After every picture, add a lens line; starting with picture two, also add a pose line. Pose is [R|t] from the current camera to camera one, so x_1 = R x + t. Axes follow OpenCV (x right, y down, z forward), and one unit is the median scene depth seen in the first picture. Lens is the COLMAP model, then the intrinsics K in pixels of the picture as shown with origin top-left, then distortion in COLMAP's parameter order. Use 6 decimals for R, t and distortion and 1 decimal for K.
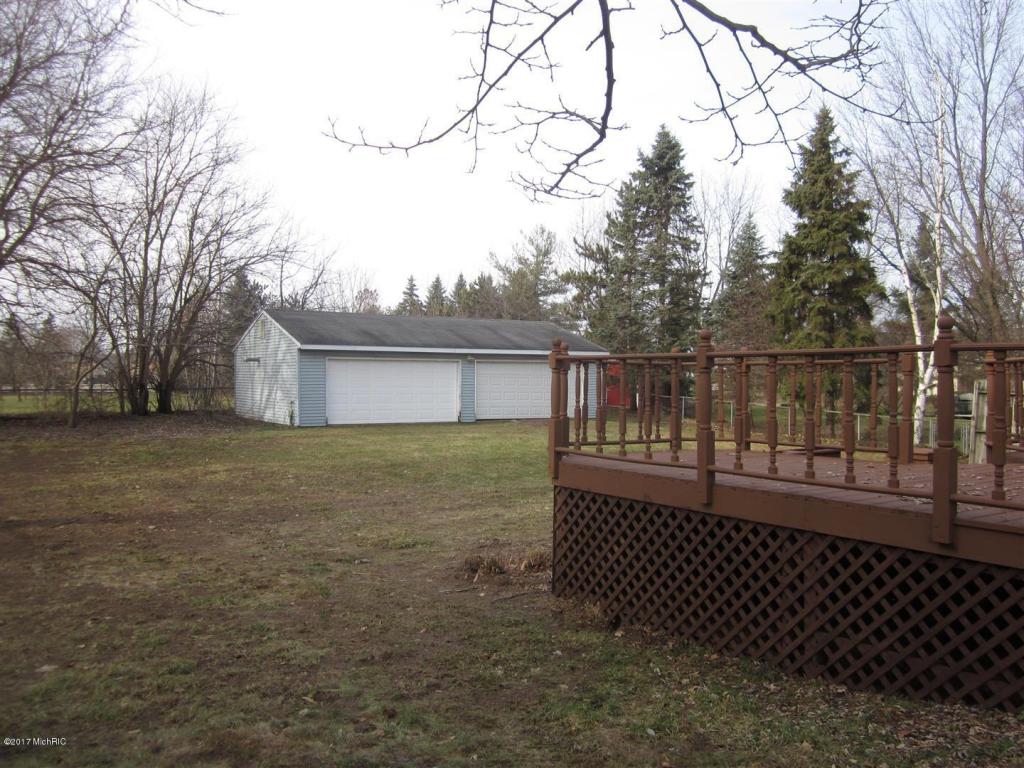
lens RADIAL K [[843.5, 0, 510.0], [0, 843.5, 384.2], [0, 0, 1]] dist [-0.050020, 0.014611]
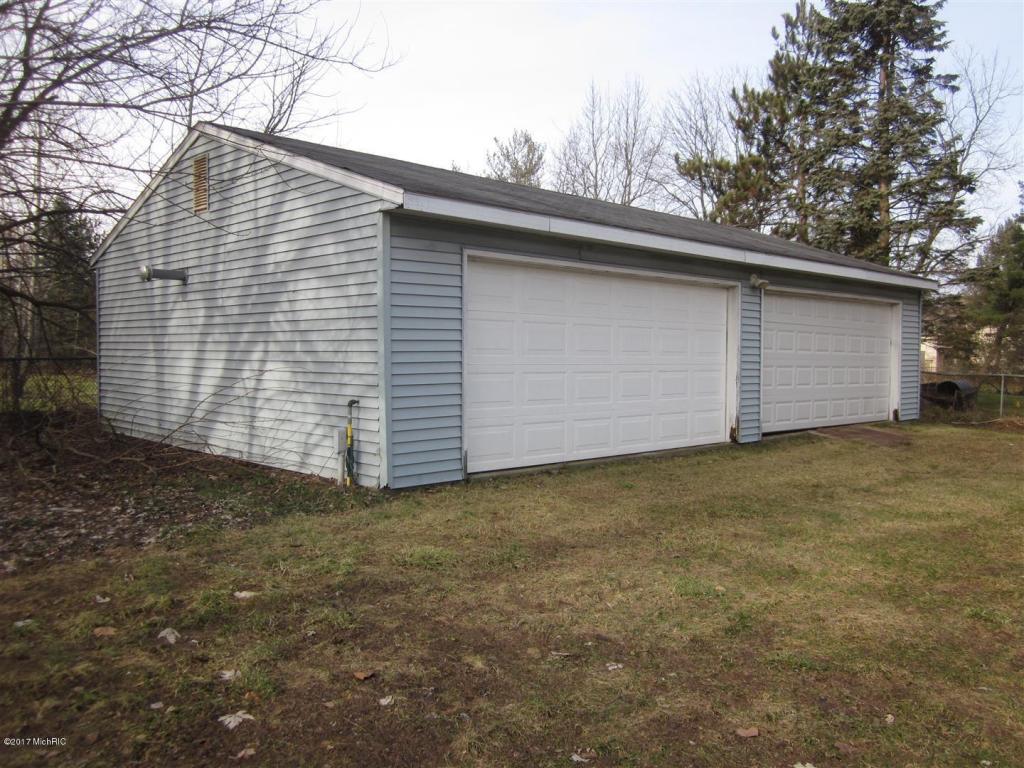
lens RADIAL K [[843.5, 0, 513.4], [0, 843.5, 380.8], [0, 0, 1]] dist [-0.050020, 0.014611]
pose [[0.980525, -0.004616, 0.196342, -0.252401], [-0.000433, 0.999670, 0.025666, 0.006211], [-0.196396, -0.025252, 0.980199, 0.682923]]
